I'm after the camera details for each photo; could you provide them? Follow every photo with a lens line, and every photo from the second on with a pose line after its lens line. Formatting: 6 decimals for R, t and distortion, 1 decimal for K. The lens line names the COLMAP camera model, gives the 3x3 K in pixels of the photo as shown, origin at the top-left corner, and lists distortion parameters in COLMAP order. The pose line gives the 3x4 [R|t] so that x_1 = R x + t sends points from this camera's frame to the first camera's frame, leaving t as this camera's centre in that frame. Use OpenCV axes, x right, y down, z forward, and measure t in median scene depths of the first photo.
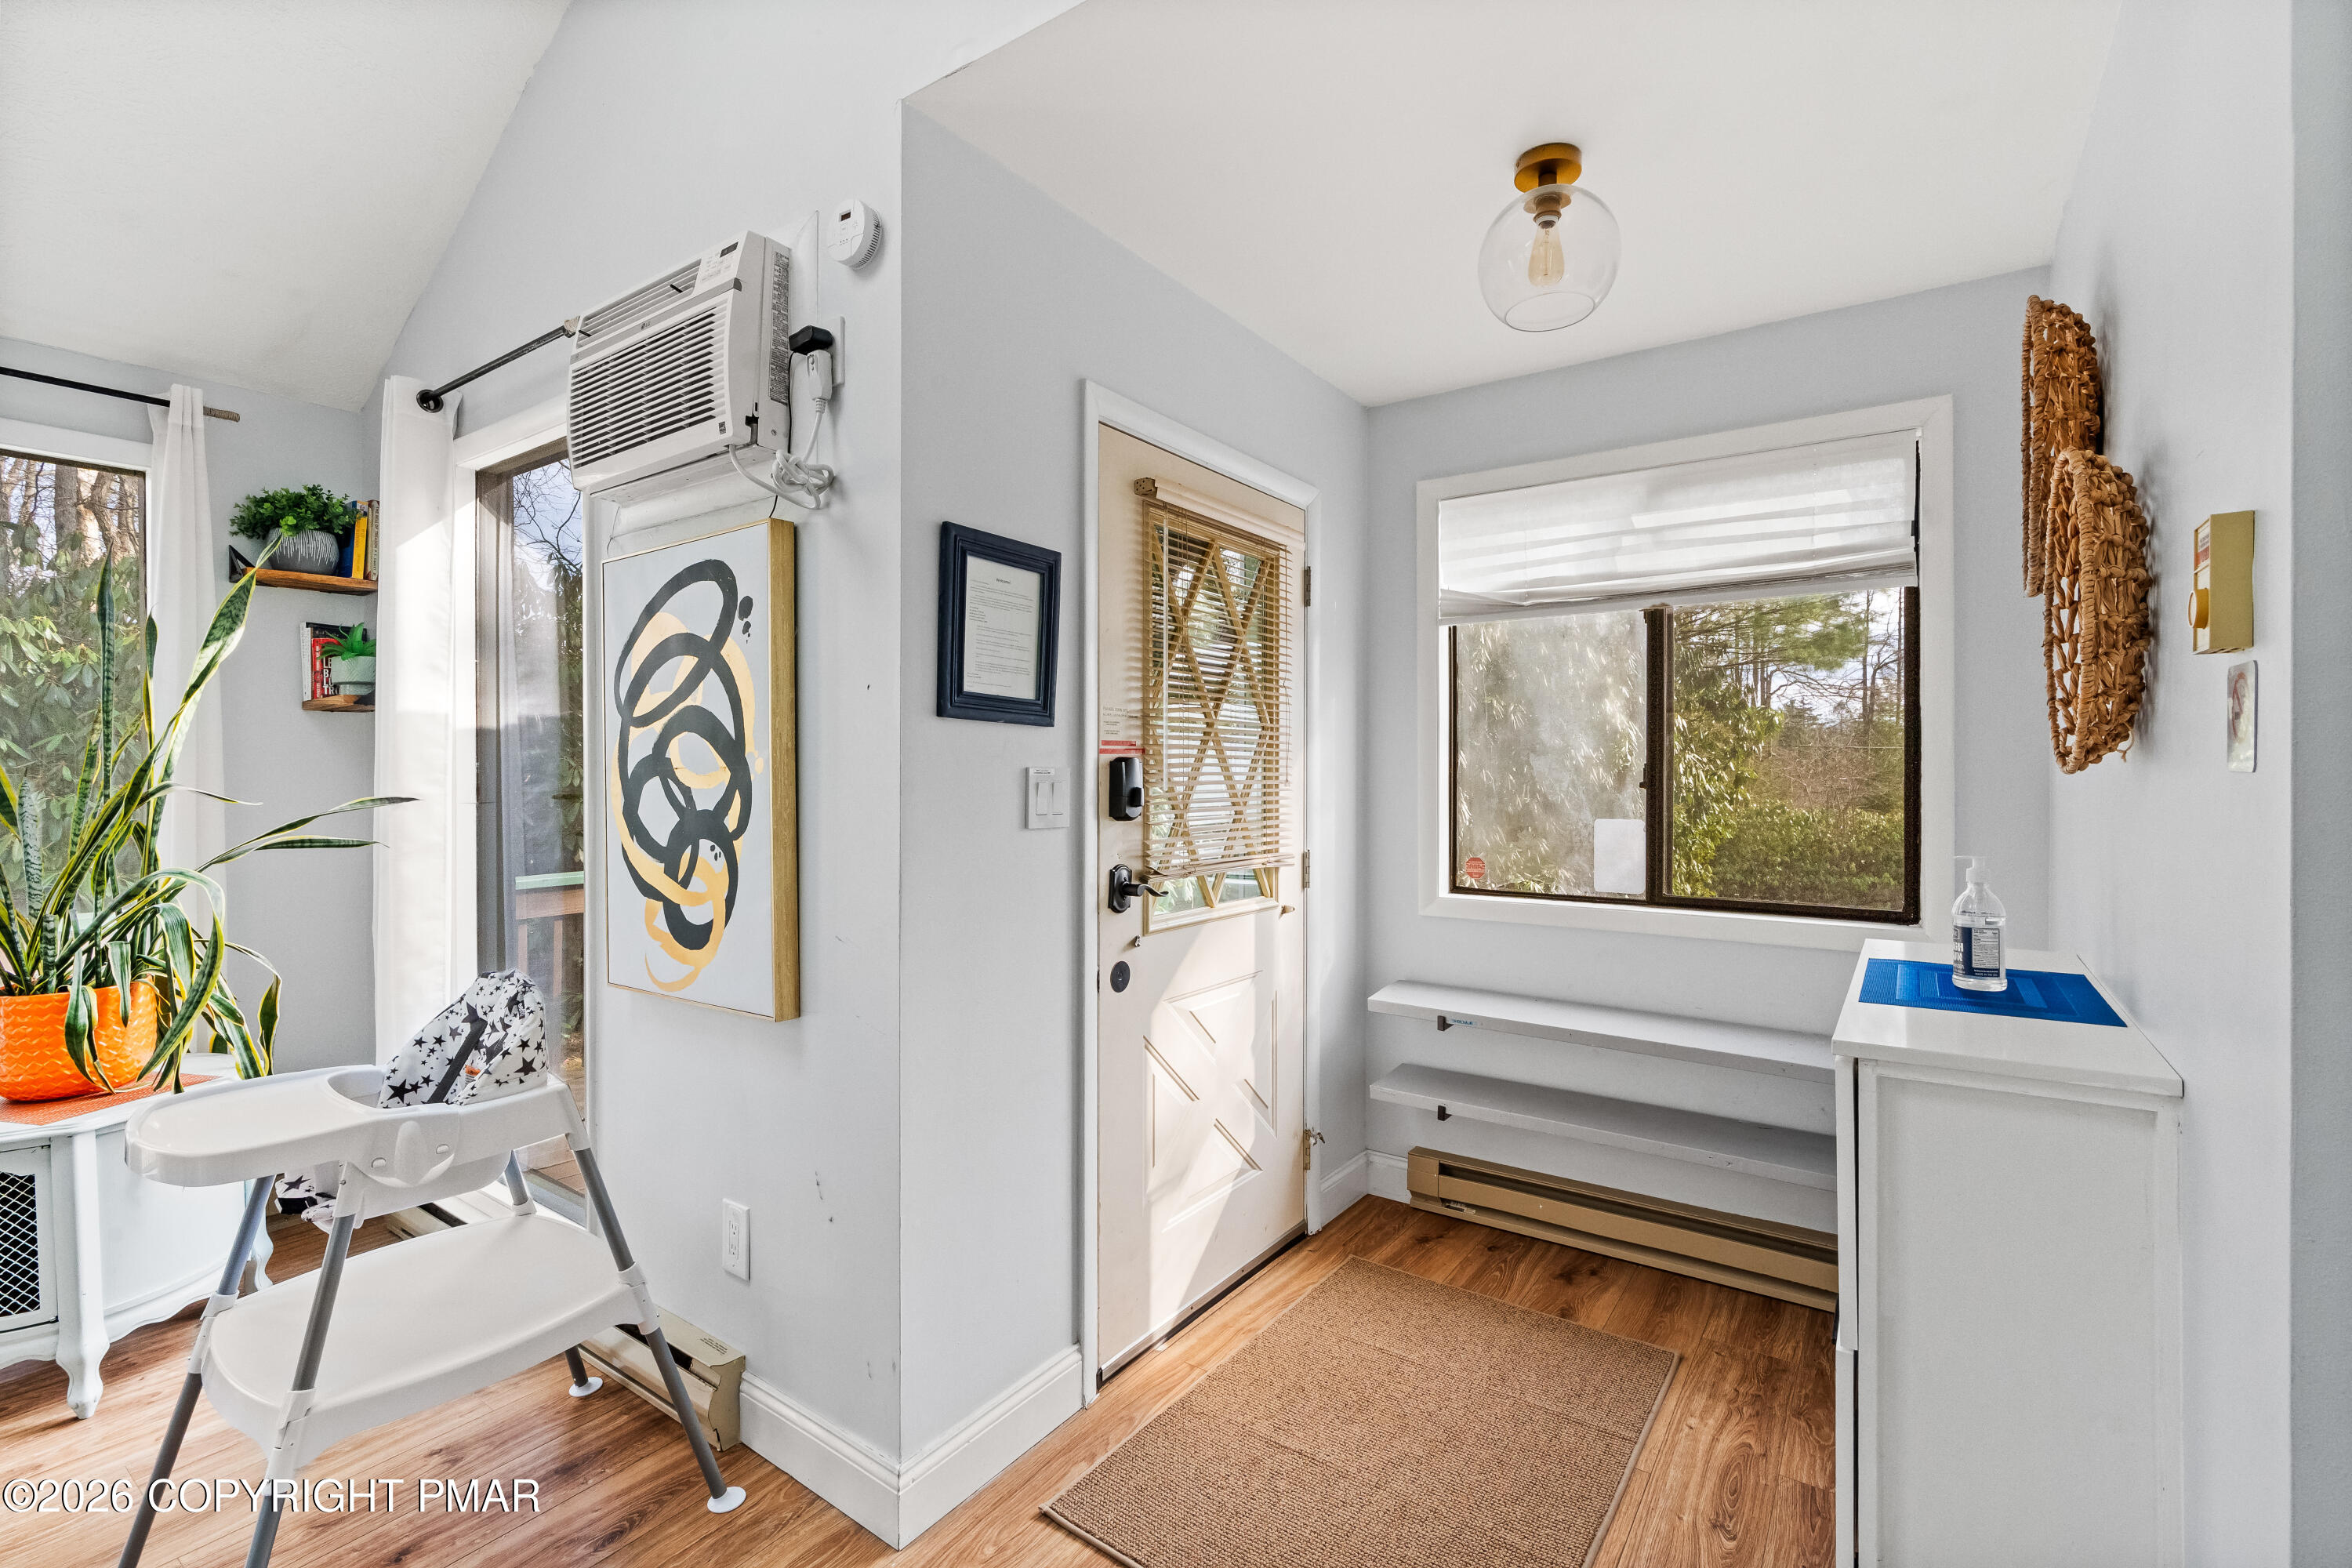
lens RADIAL K [[1057.4, 0, 1170.2], [0, 1057.4, 775.0], [0, 0, 1]] dist [-0.008838, 0.002033]
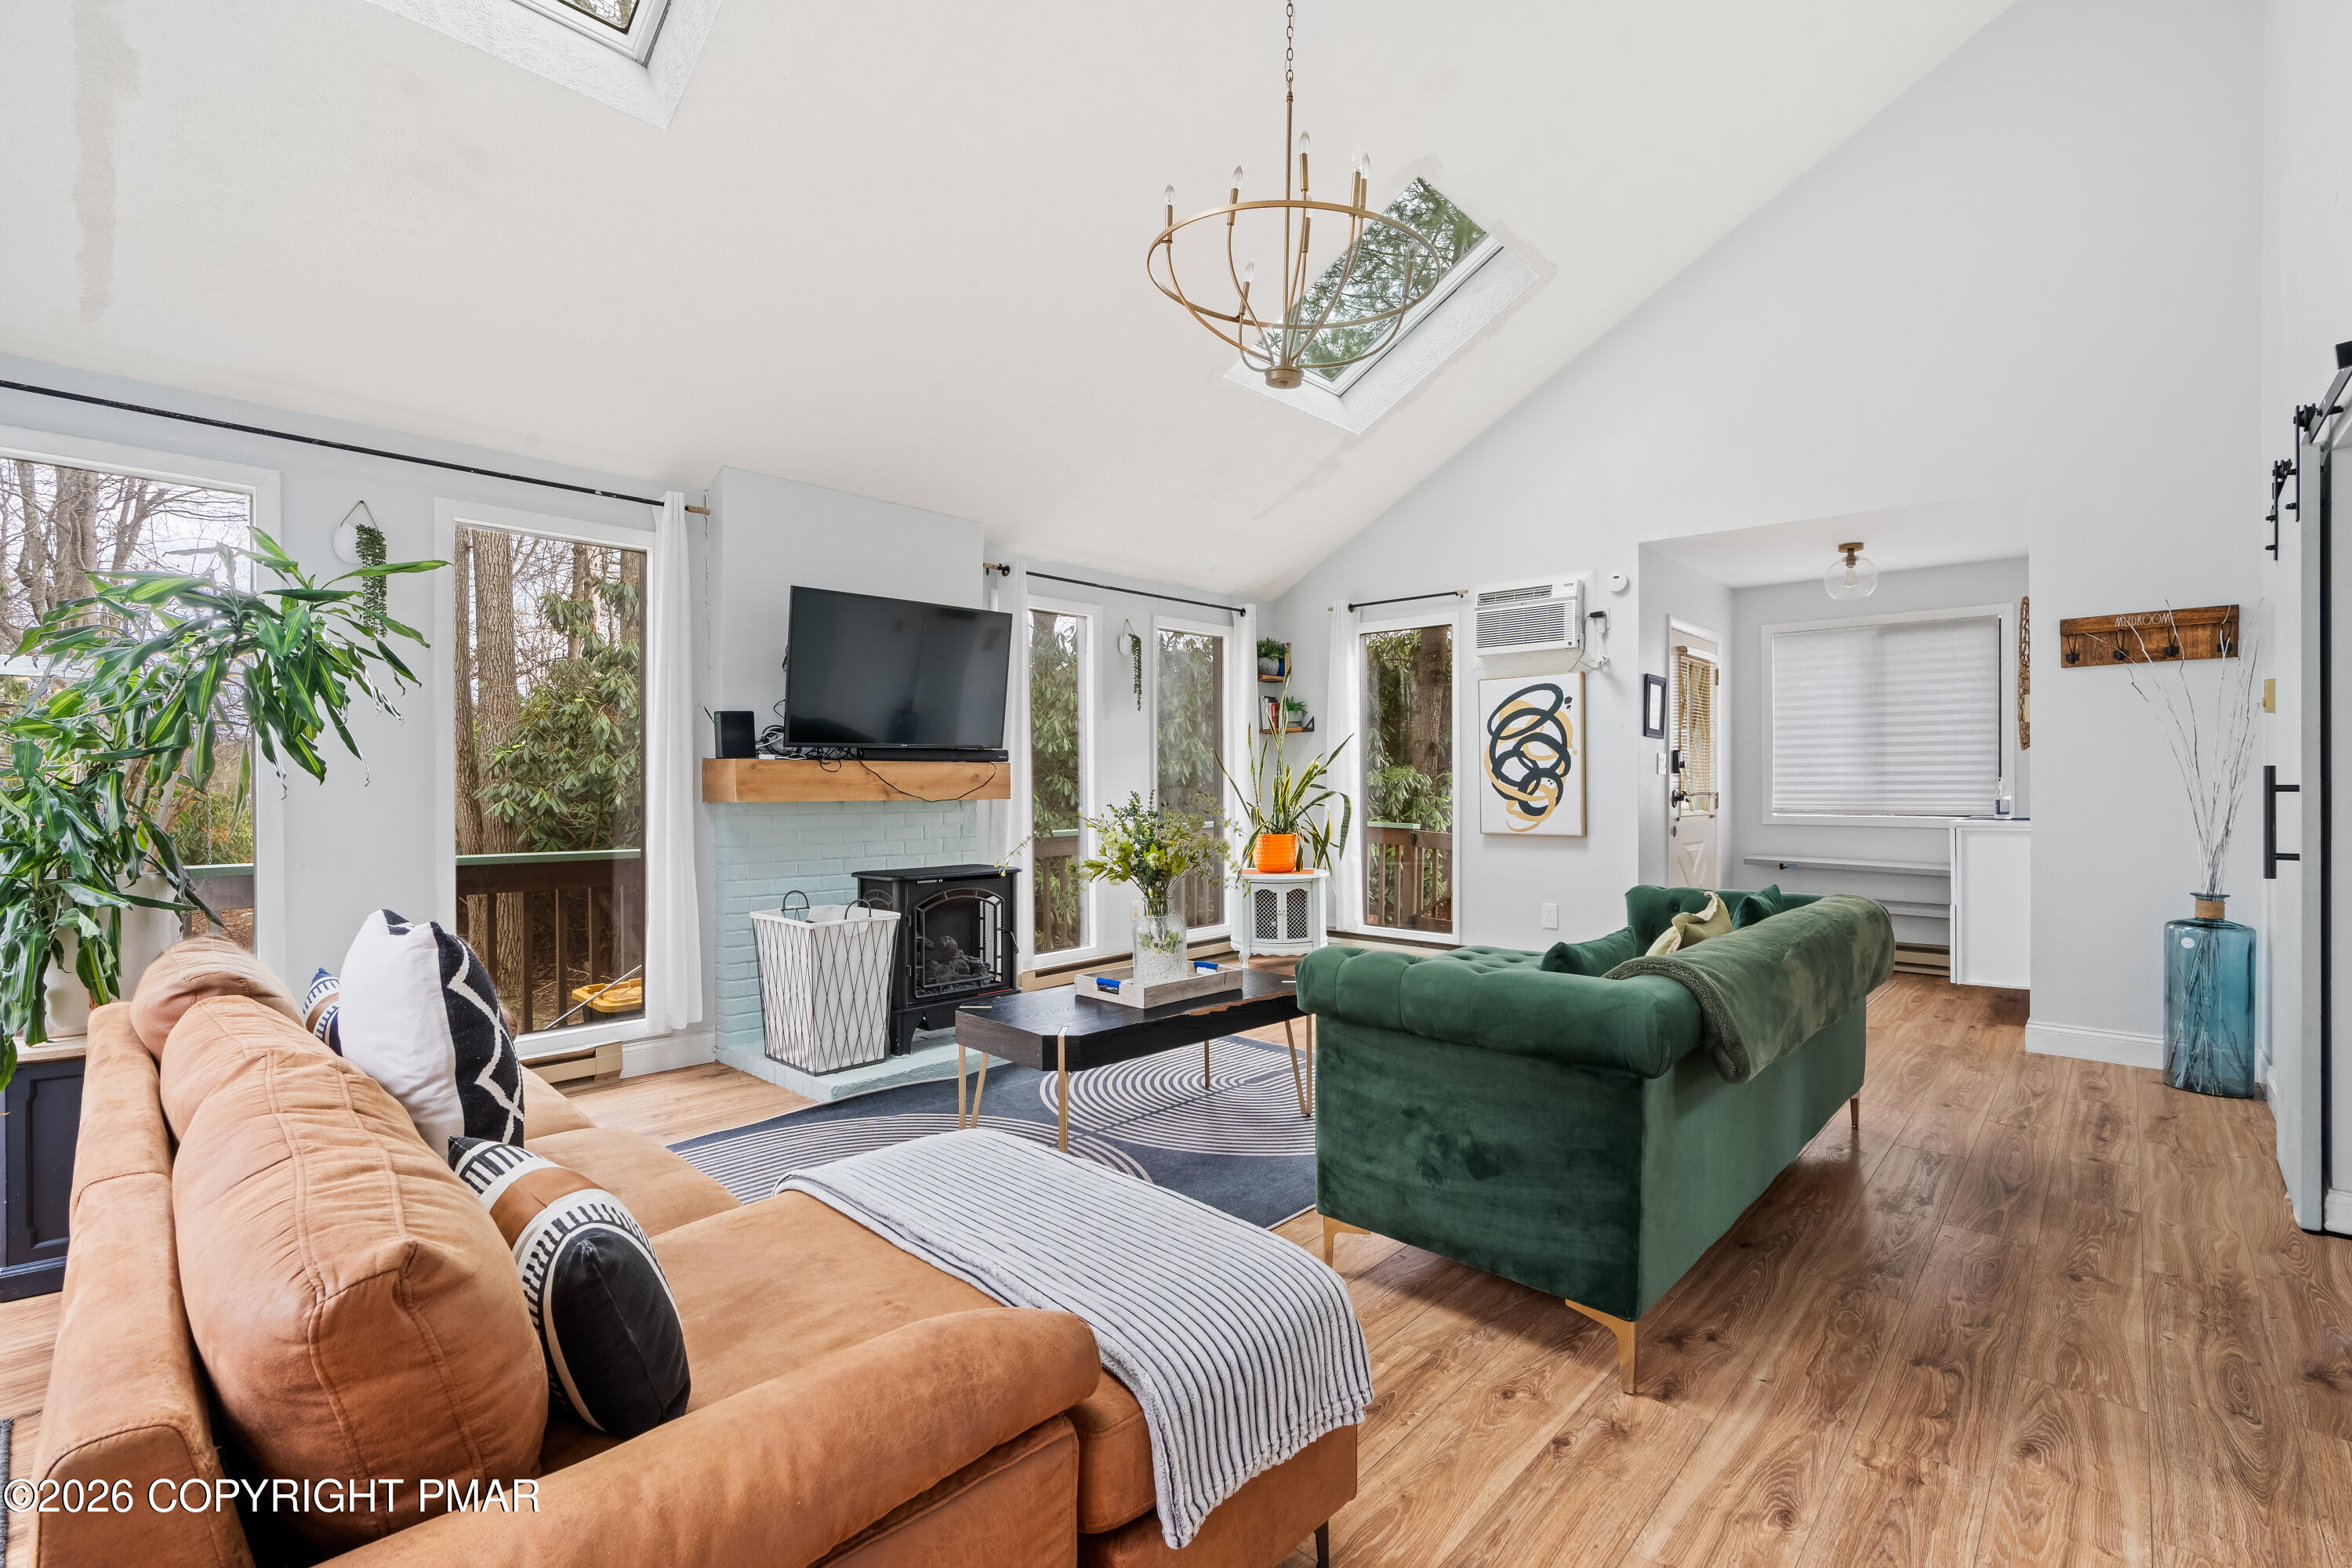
lens RADIAL K [[1057.4, 0, 1169.5], [0, 1057.4, 784.7], [0, 0, 1]] dist [-0.008838, 0.002033]
pose [[0.992422, 0.000084, -0.122875, -1.106510], [-0.000048, 1.000000, 0.000291, 0.078074], [0.122875, -0.000283, 0.992422, -2.037823]]
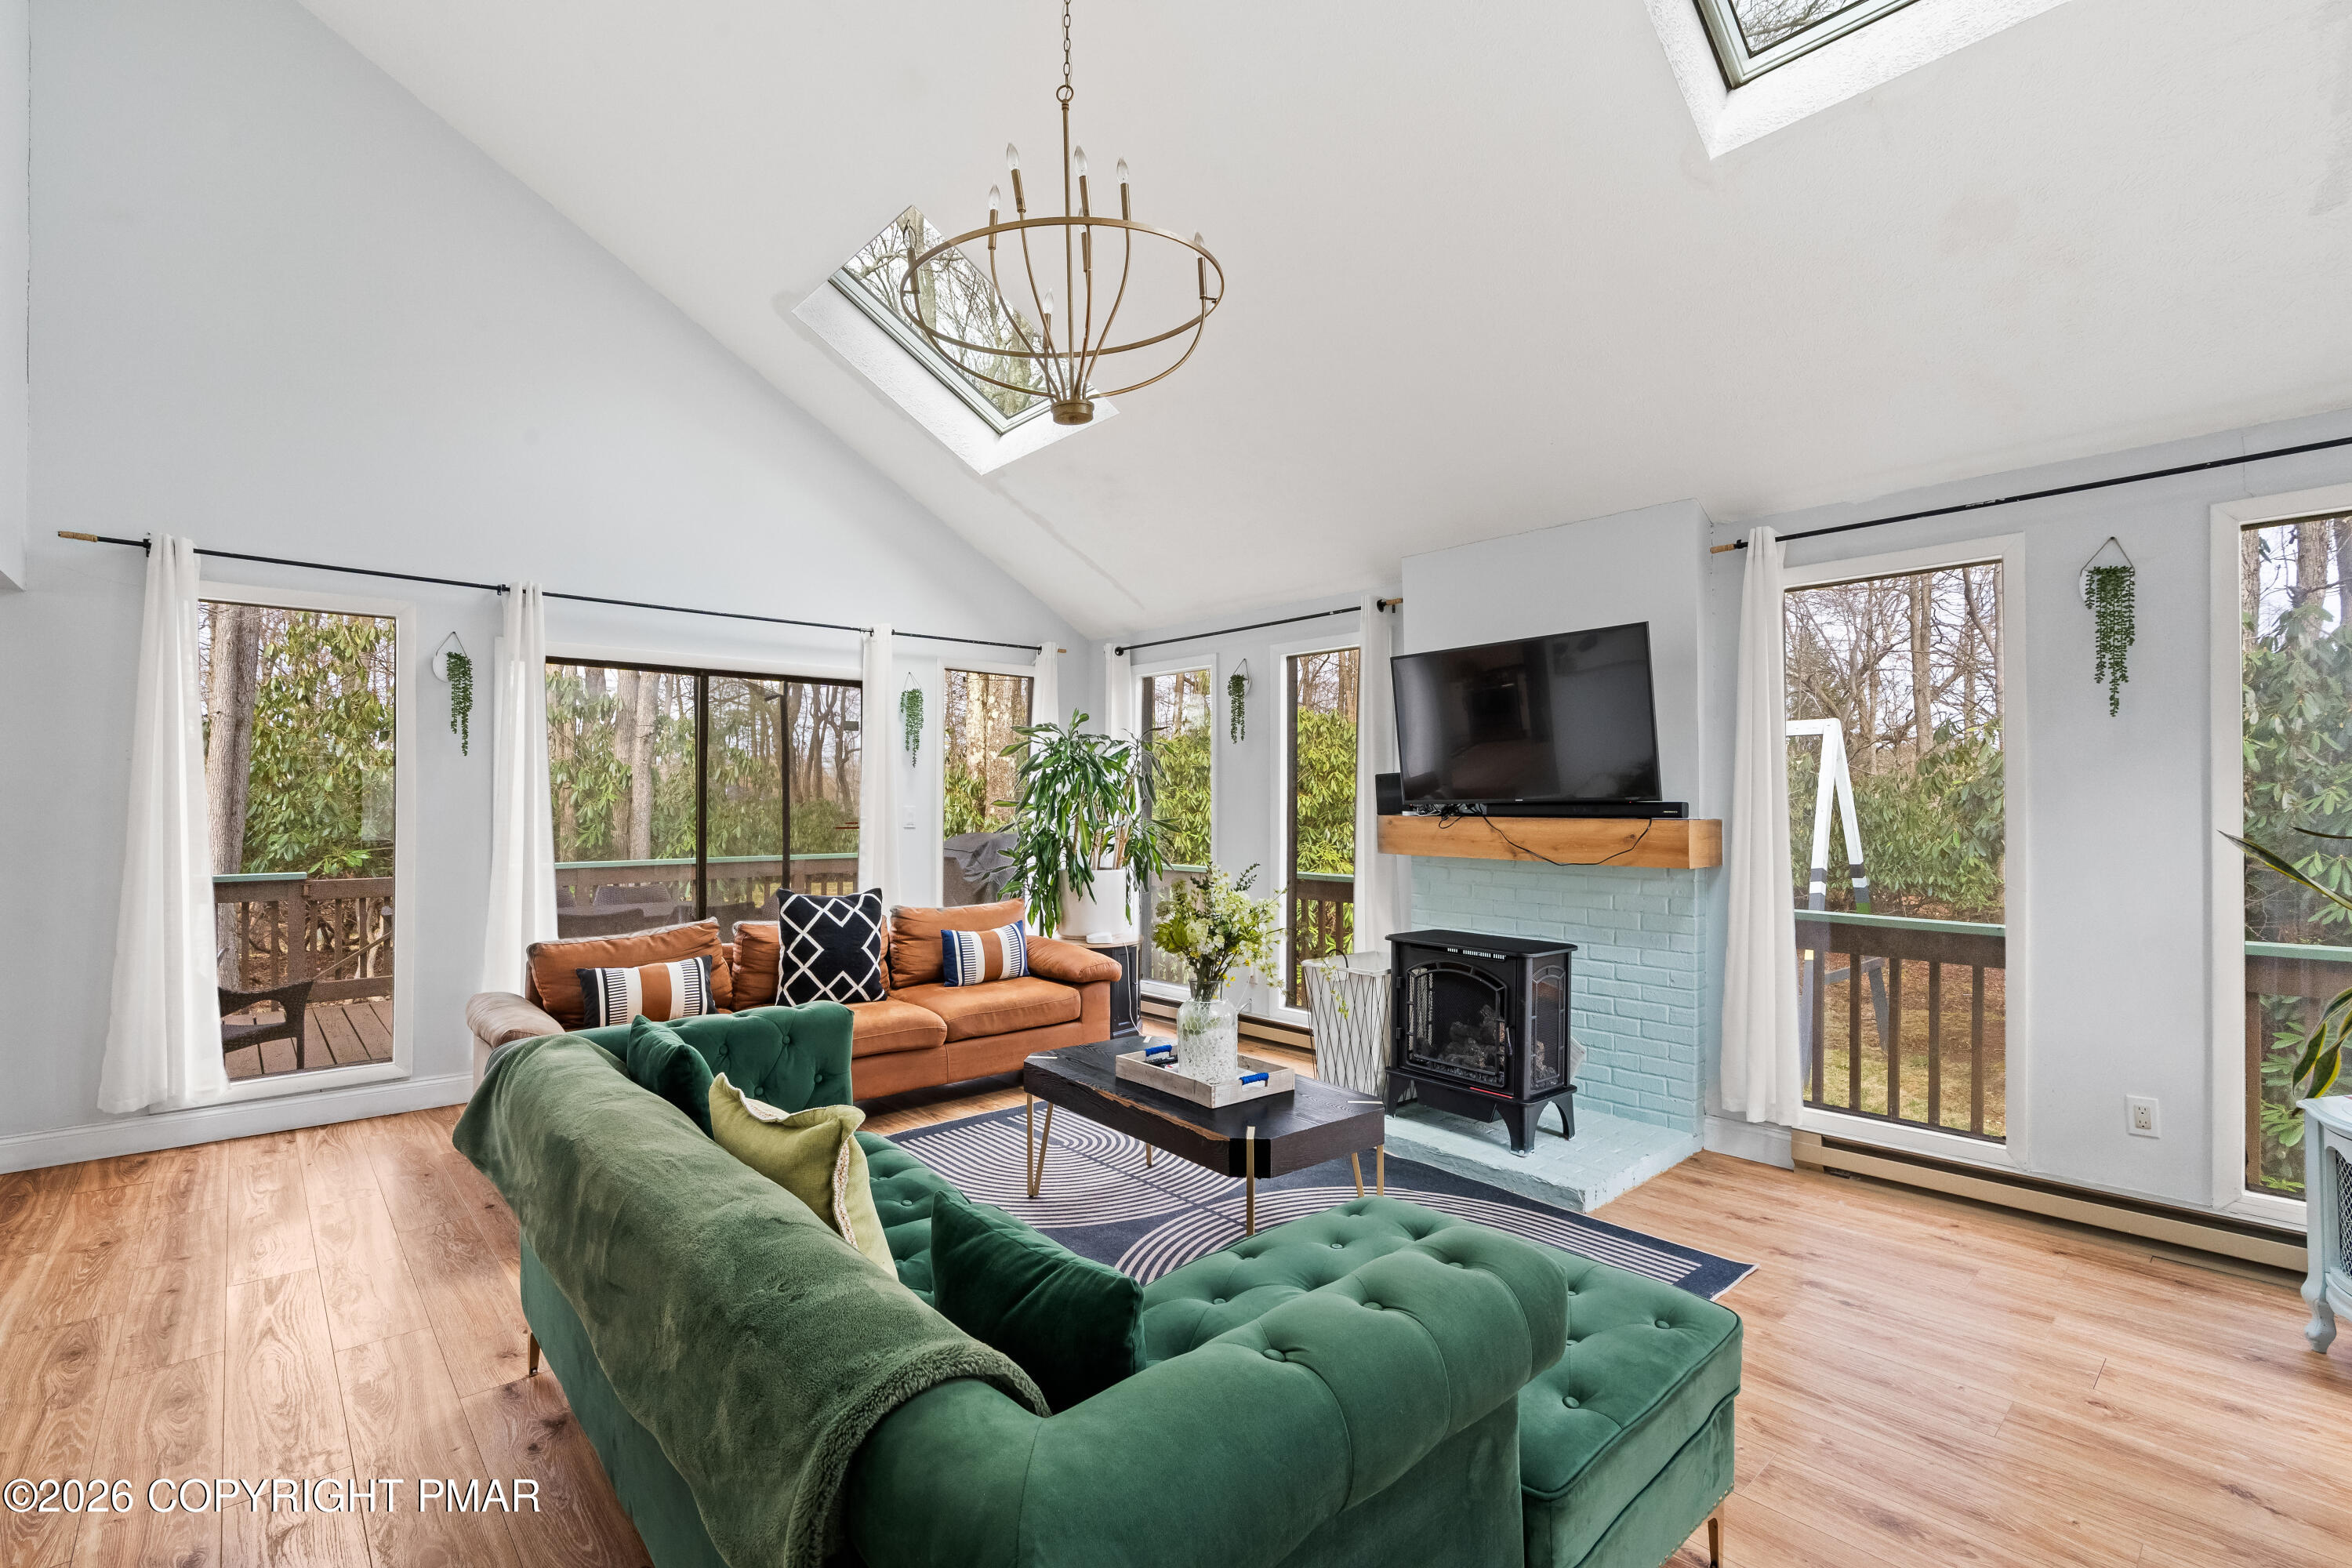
lens RADIAL K [[1057.4, 0, 1179.5], [0, 1057.4, 796.6], [0, 0, 1]] dist [-0.008838, 0.002033]
pose [[-0.214167, -0.003026, -0.976792, 0.220451], [-0.002878, 0.999993, -0.002467, -0.007888], [0.976793, 0.002283, -0.214174, -0.021418]]
